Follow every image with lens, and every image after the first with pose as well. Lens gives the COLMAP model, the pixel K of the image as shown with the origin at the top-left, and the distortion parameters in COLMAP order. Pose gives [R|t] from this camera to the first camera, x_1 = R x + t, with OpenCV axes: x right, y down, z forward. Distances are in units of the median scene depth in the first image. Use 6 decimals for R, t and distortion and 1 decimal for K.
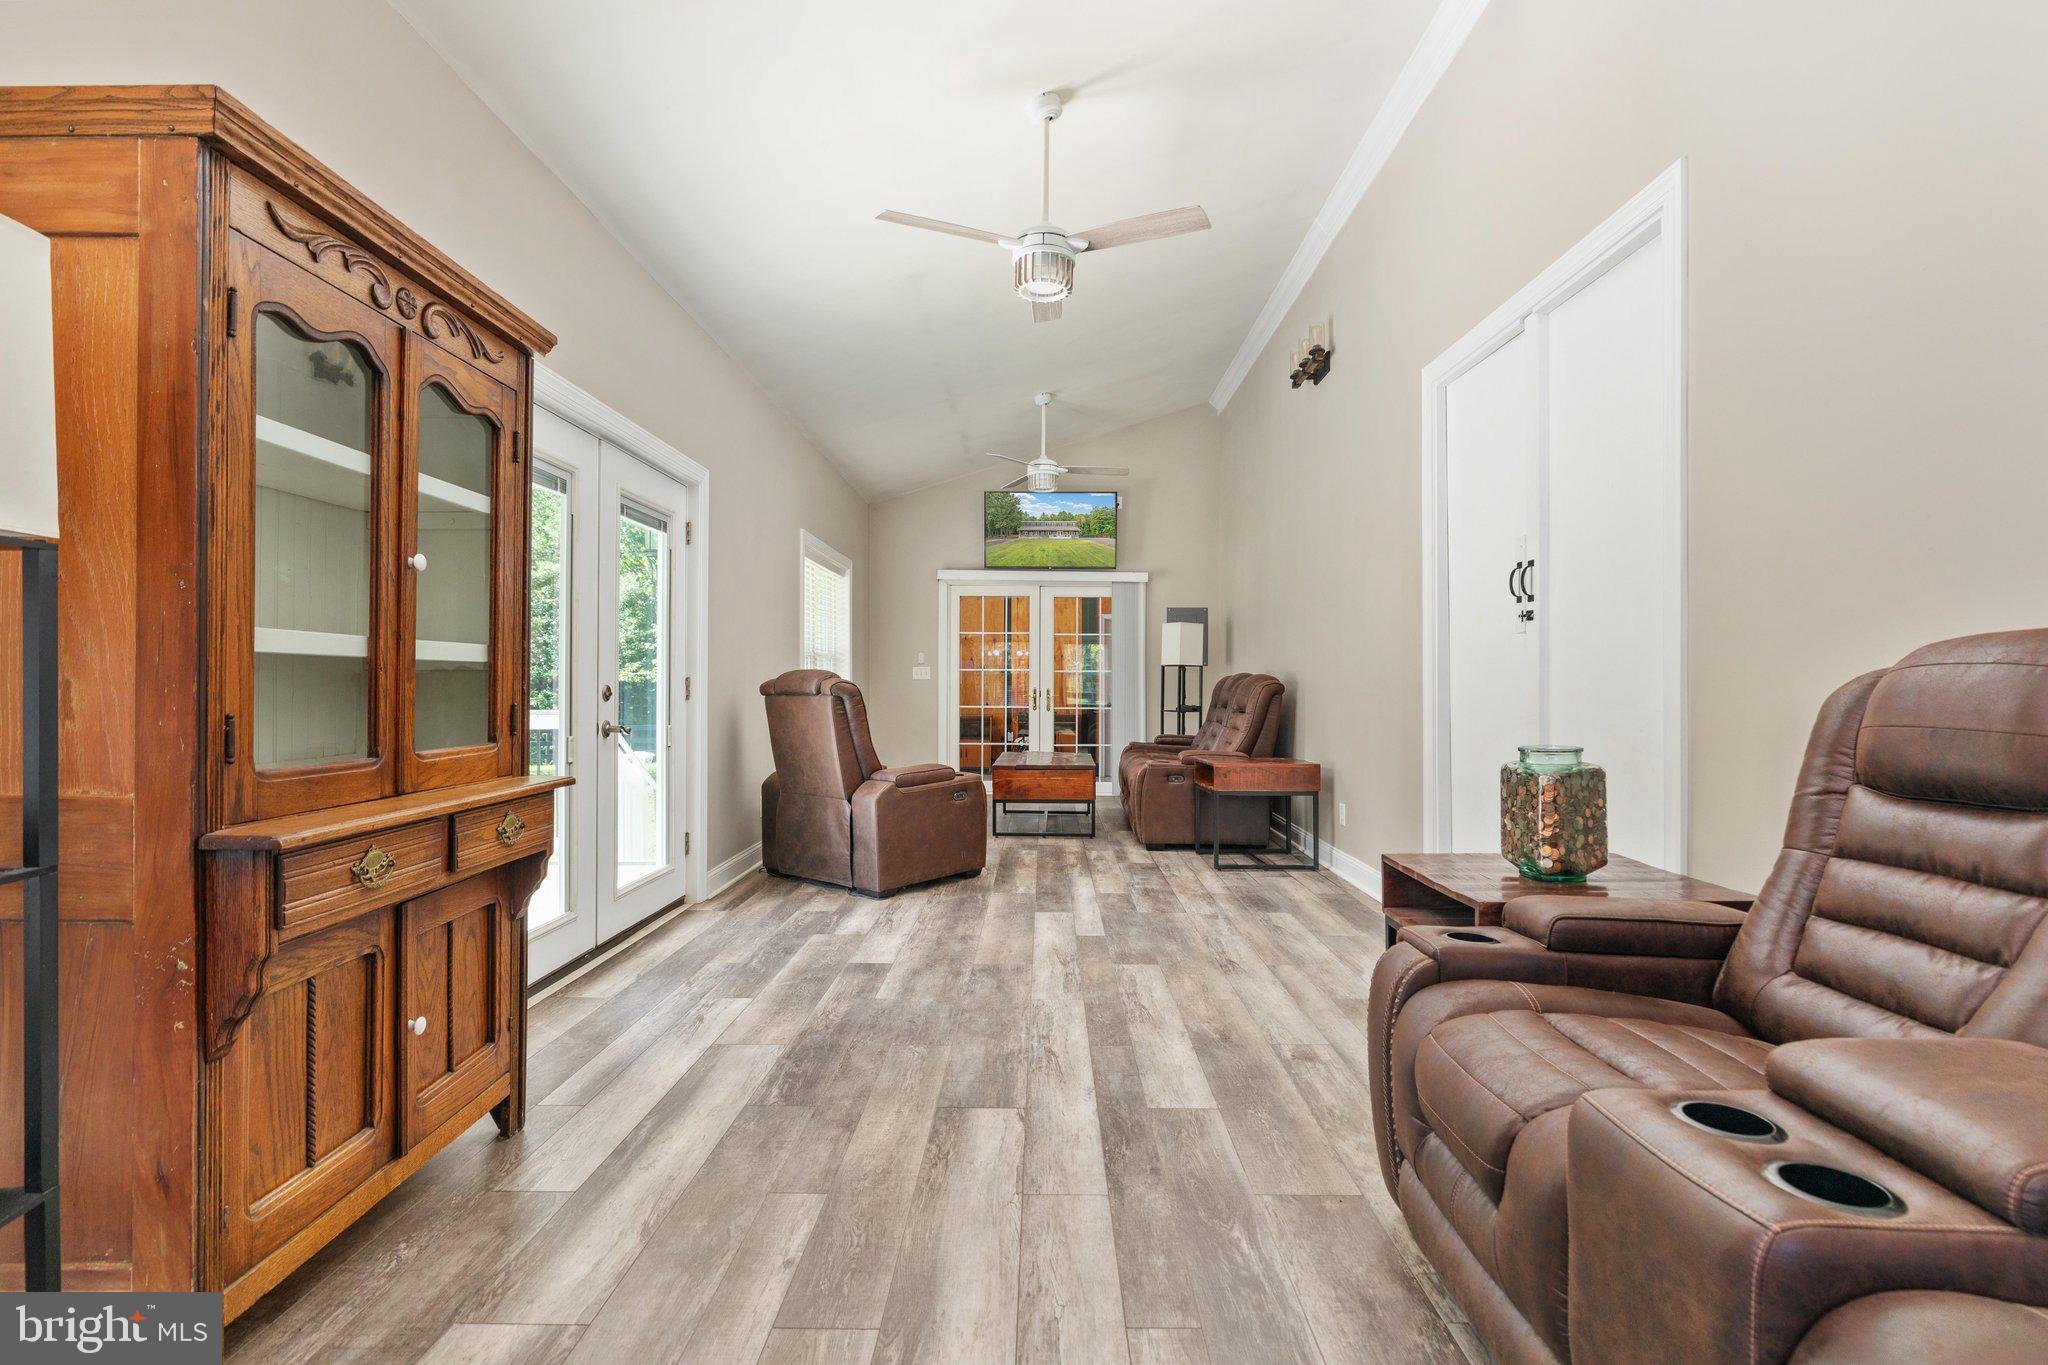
lens RADIAL K [[930.9, 0, 1023.6], [0, 930.9, 681.9], [0, 0, 1]] dist [0.004670, 0.000362]
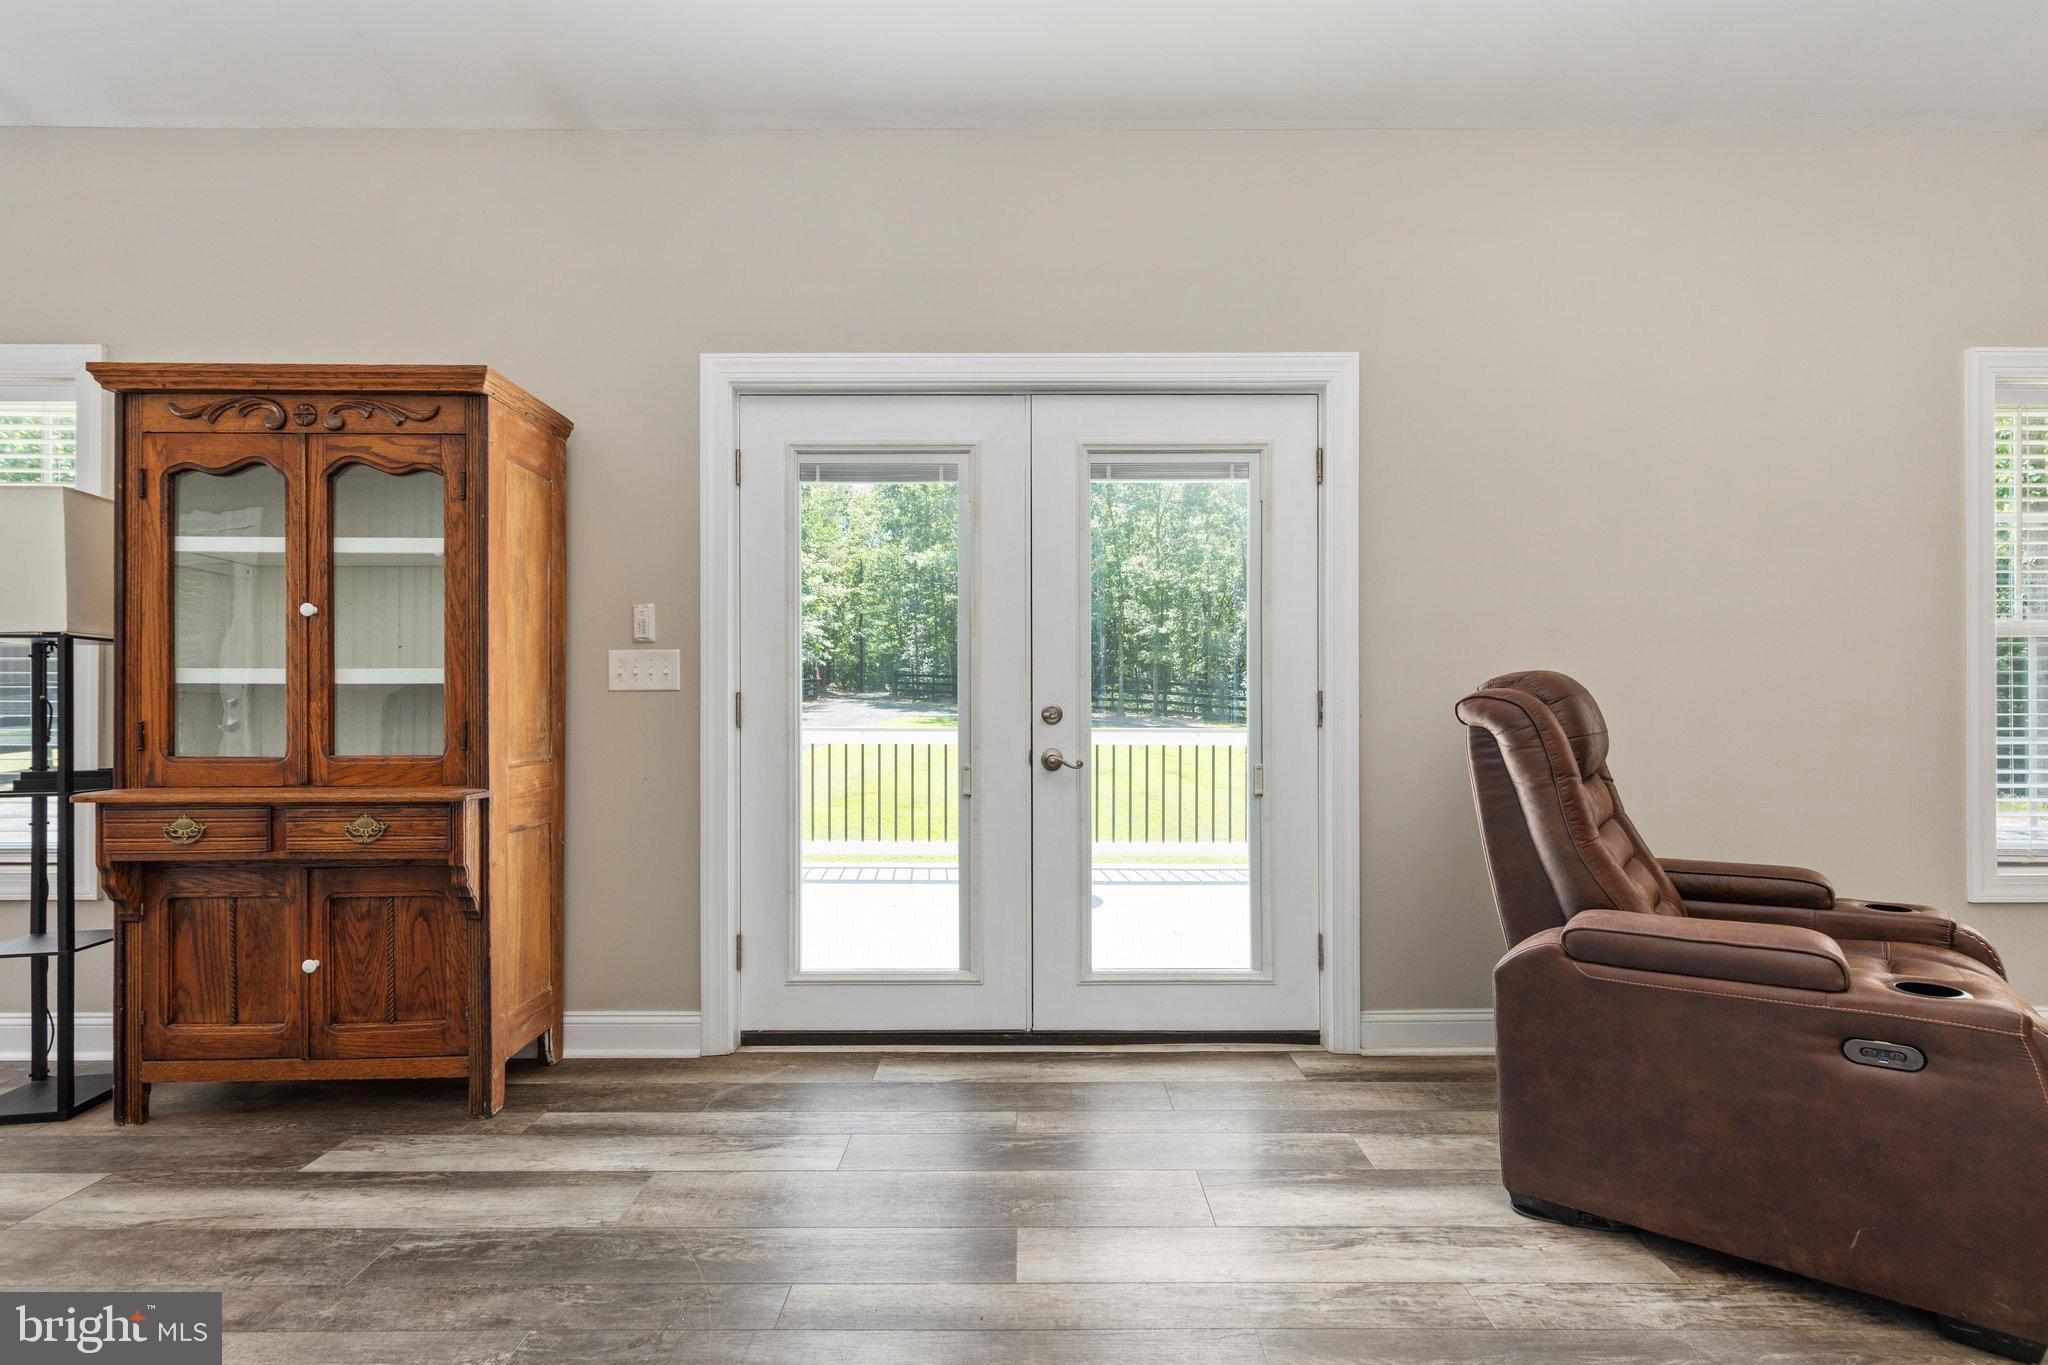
lens RADIAL K [[930.9, 0, 1026.1], [0, 930.9, 692.0], [0, 0, 1]] dist [0.004670, 0.000362]
pose [[0.029062, -0.004142, -0.999569, 0.608614], [0.002652, 0.999988, -0.004067, -0.004483], [0.999574, -0.002533, 0.029073, 1.750453]]
